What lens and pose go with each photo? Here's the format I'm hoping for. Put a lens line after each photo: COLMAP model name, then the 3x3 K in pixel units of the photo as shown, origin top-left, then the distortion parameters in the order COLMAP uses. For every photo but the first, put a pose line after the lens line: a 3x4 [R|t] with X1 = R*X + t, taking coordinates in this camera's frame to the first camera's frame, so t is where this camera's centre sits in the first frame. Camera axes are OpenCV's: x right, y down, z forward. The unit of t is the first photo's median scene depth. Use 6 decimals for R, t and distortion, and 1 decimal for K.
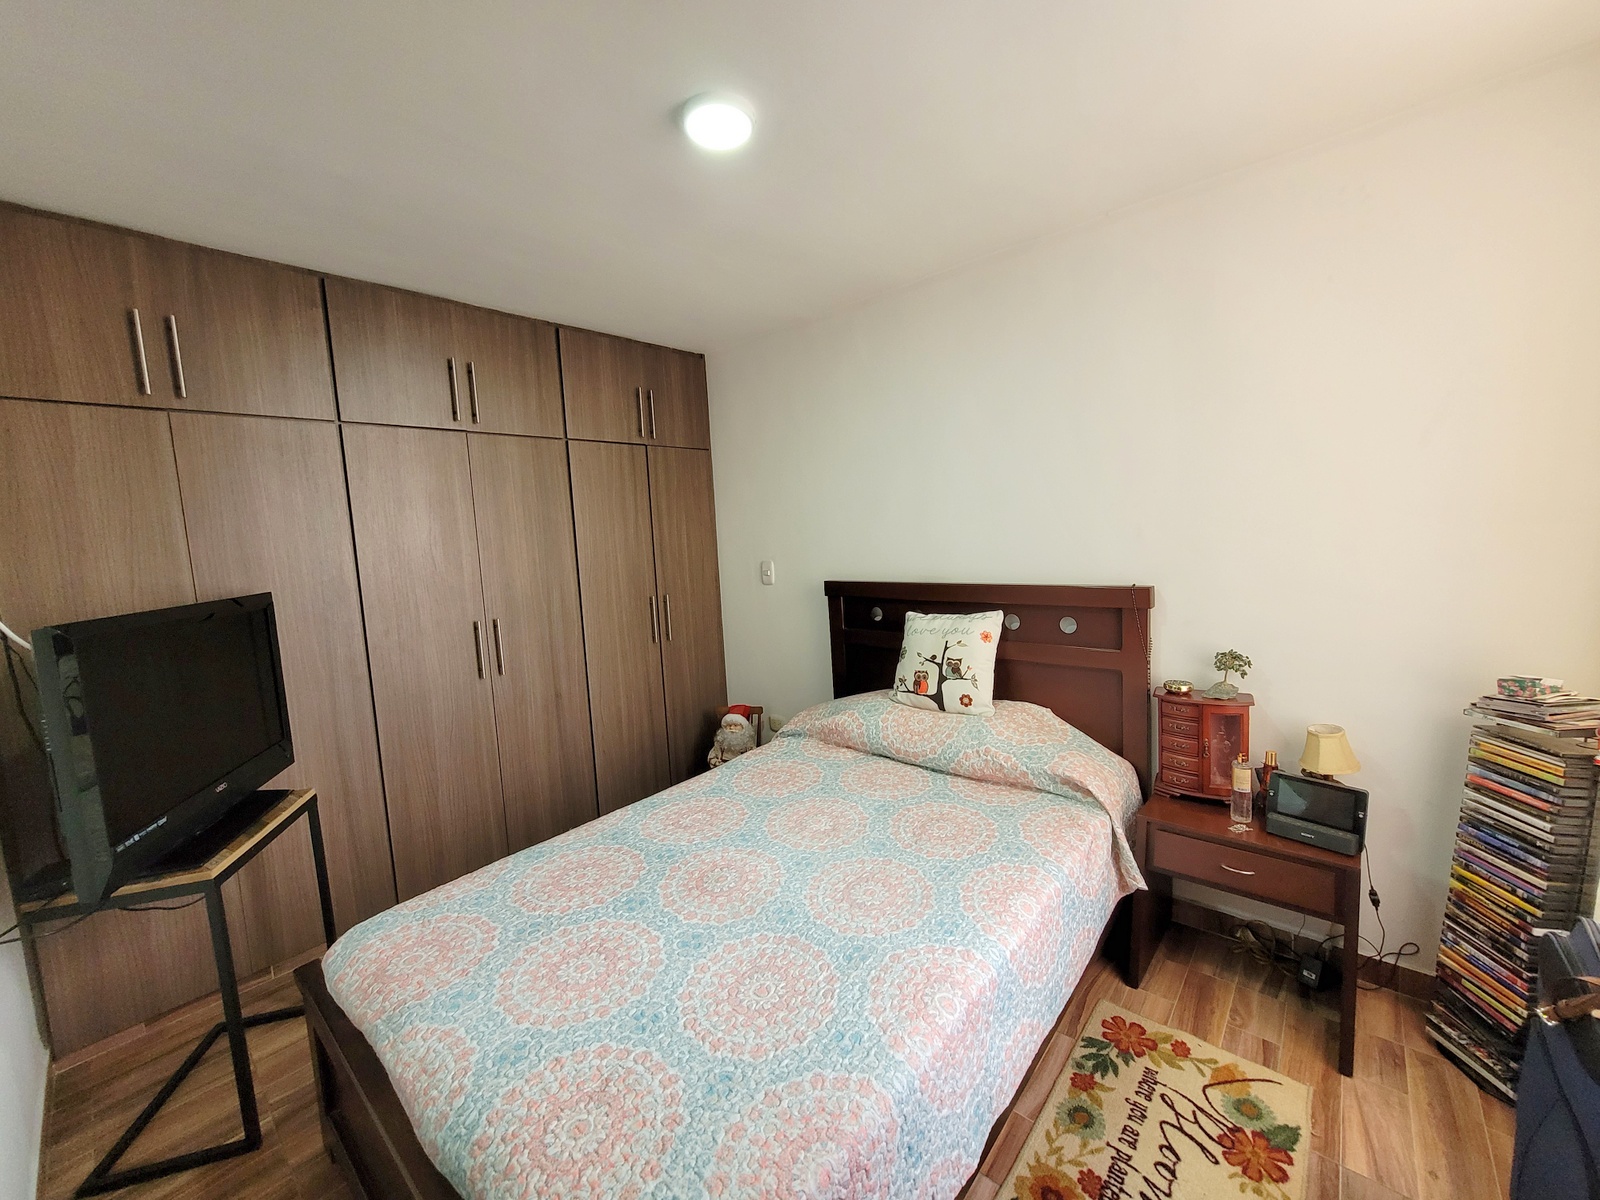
lens RADIAL K [[625.4, 0, 809.8], [0, 625.4, 599.3], [0, 0, 1]] dist [-0.001728, 0.000748]
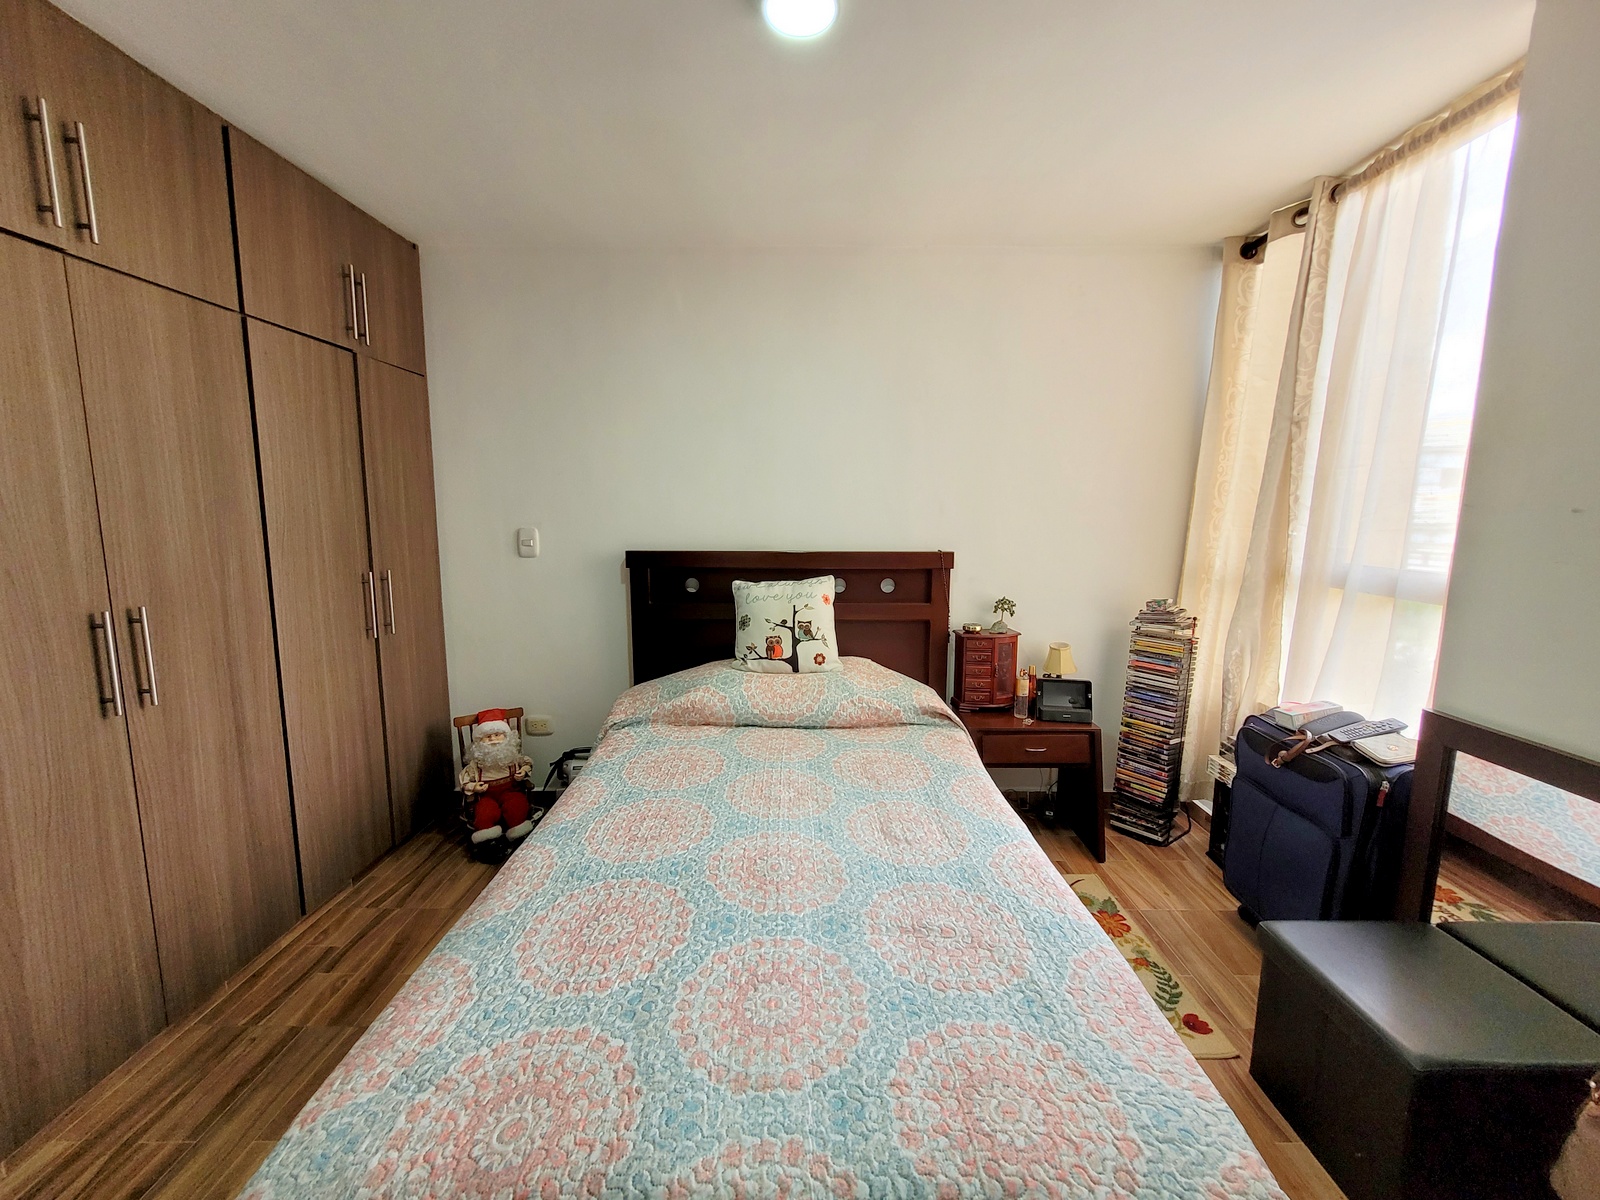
lens RADIAL K [[625.4, 0, 803.5], [0, 625.4, 599.0], [0, 0, 1]] dist [-0.001728, 0.000748]
pose [[0.757382, -0.039198, 0.651795, -0.457381], [0.031169, 0.999229, 0.023873, 0.032048], [-0.652228, 0.002235, 0.758020, 0.203184]]
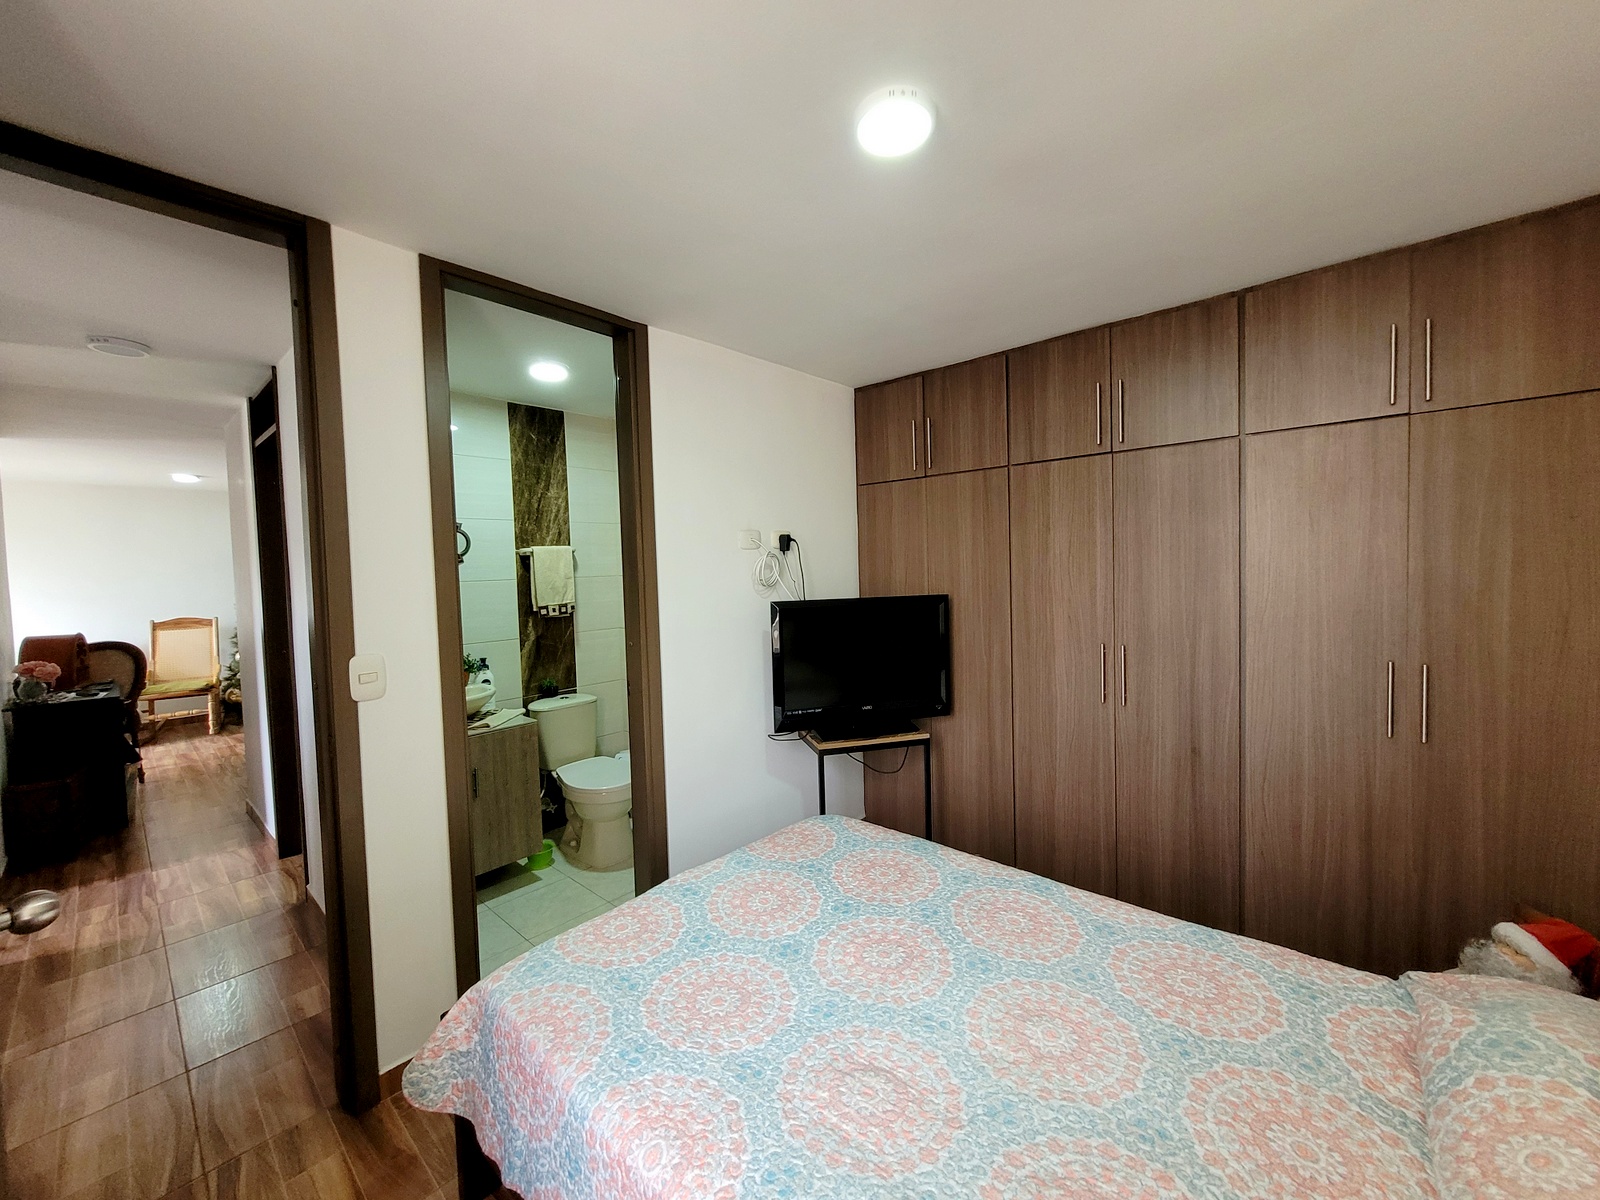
lens RADIAL K [[625.4, 0, 799.6], [0, 625.4, 589.9], [0, 0, 1]] dist [-0.001728, 0.000748]
pose [[-0.020329, 0.094413, -0.995326, 0.495526], [-0.088194, 0.991481, 0.095850, -0.111354], [0.995896, 0.089730, -0.011829, 0.566974]]
